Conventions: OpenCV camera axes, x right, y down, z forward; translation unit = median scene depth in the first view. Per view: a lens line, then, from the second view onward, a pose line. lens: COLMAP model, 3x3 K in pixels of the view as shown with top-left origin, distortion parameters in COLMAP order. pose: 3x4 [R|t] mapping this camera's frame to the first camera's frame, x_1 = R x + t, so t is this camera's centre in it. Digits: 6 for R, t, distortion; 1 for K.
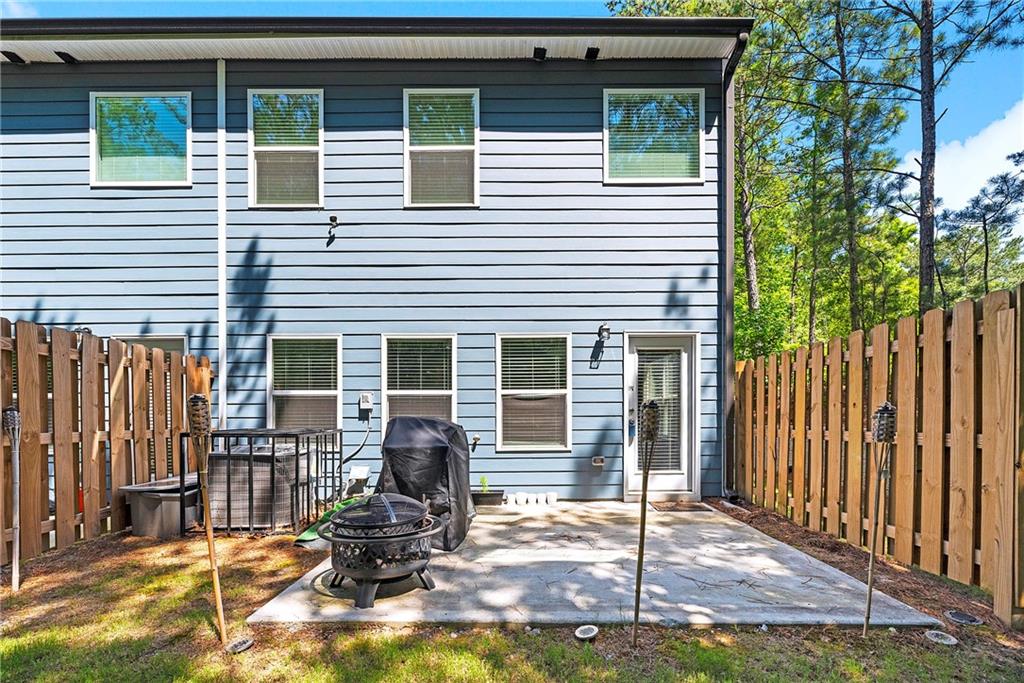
lens RADIAL K [[414.6, 0, 519.5], [0, 414.6, 420.1], [0, 0, 1]] dist [0.001717, -0.001278]
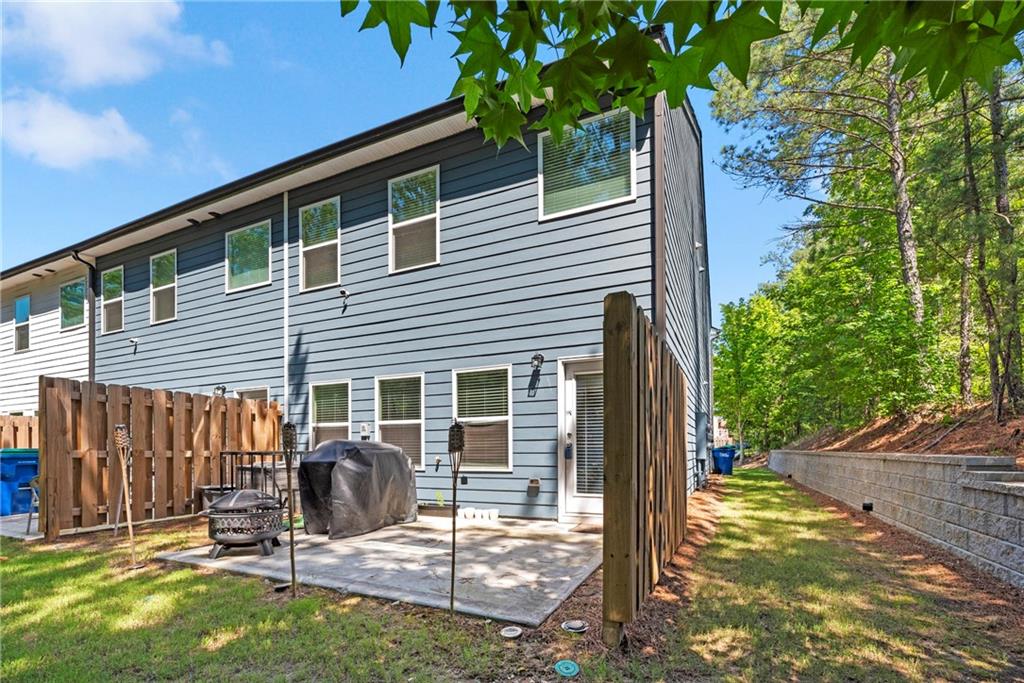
lens RADIAL K [[414.6, 0, 518.0], [0, 414.6, 441.5], [0, 0, 1]] dist [0.001717, -0.001278]
pose [[0.920190, -0.003499, -0.391457, 0.569648], [0.002163, 0.999990, -0.003855, -0.002514], [0.391467, 0.002701, 0.920188, 0.000193]]
